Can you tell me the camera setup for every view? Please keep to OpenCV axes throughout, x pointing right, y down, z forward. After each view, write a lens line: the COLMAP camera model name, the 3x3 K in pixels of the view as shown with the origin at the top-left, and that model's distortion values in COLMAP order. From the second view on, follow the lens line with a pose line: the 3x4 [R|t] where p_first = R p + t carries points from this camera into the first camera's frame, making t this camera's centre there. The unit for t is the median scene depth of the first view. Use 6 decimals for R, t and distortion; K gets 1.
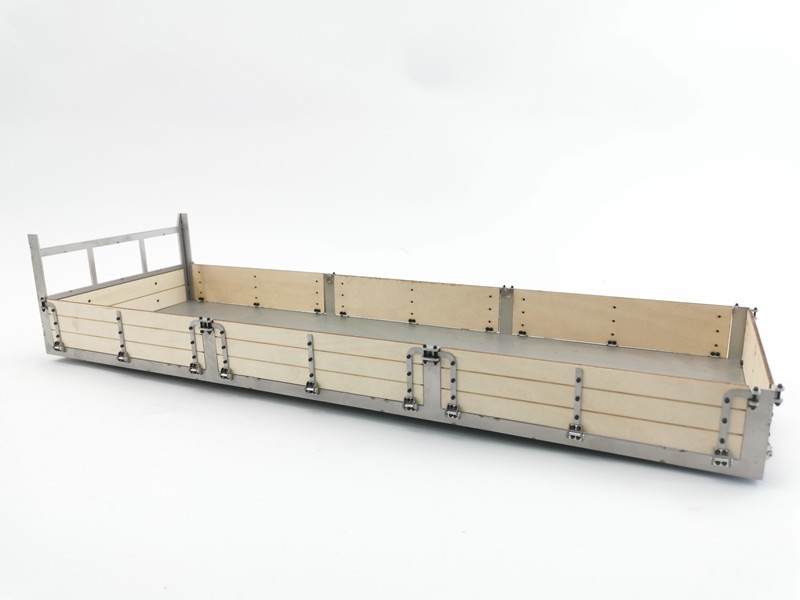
lens RADIAL K [[624.3, 0, 400.0], [0, 624.3, 300.0], [0, 0, 1]] dist [0.002167, -0.001964]
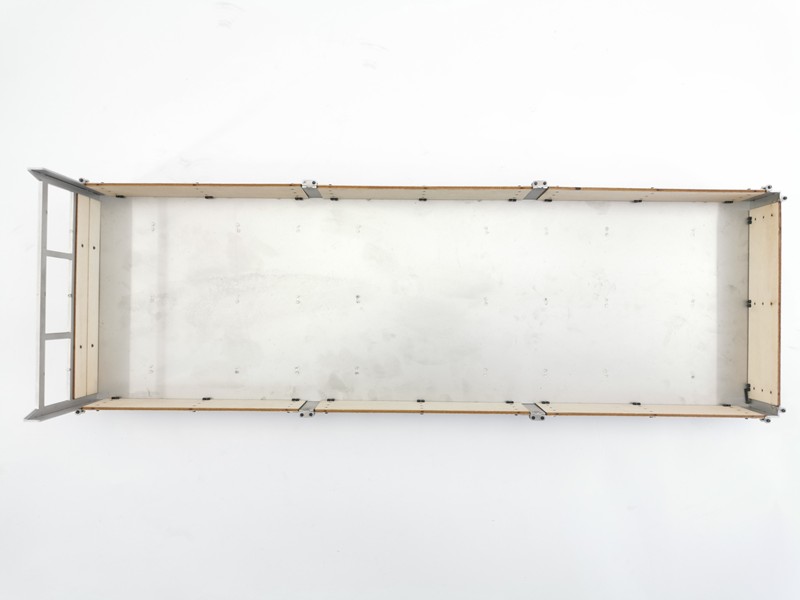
lens RADIAL K [[624.3, 0, 400.0], [0, 624.3, 300.0], [0, 0, 1]] dist [0.002167, -0.001964]
pose [[0.913649, -0.406093, 0.018262, -0.085695], [0.090125, 0.246163, 0.965029, -0.792014], [-0.396387, -0.880052, 0.261506, 0.650963]]
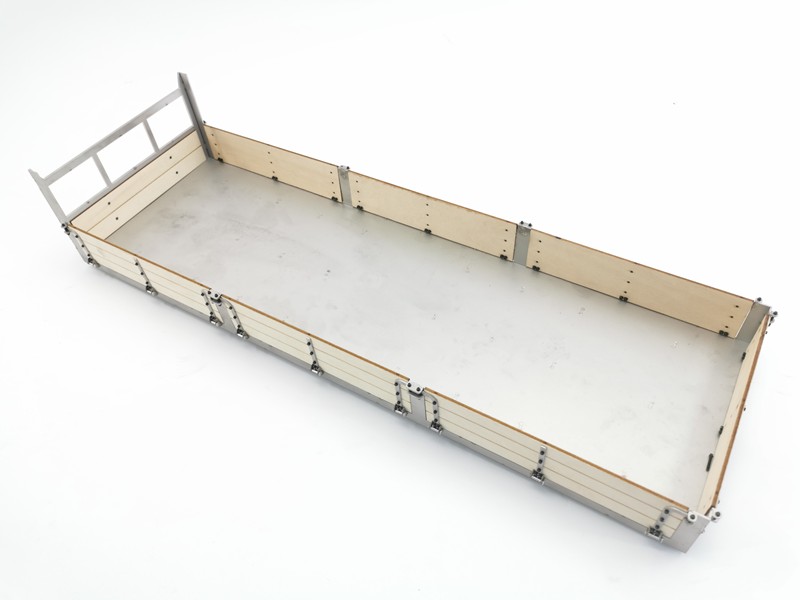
lens RADIAL K [[624.3, 0, 400.0], [0, 624.3, 300.0], [0, 0, 1]] dist [0.002167, -0.001964]
pose [[0.992573, 0.048916, -0.111382, 0.088960], [0.023076, 0.823259, 0.567197, -0.426365], [0.119442, -0.565555, 0.816015, 0.141389]]
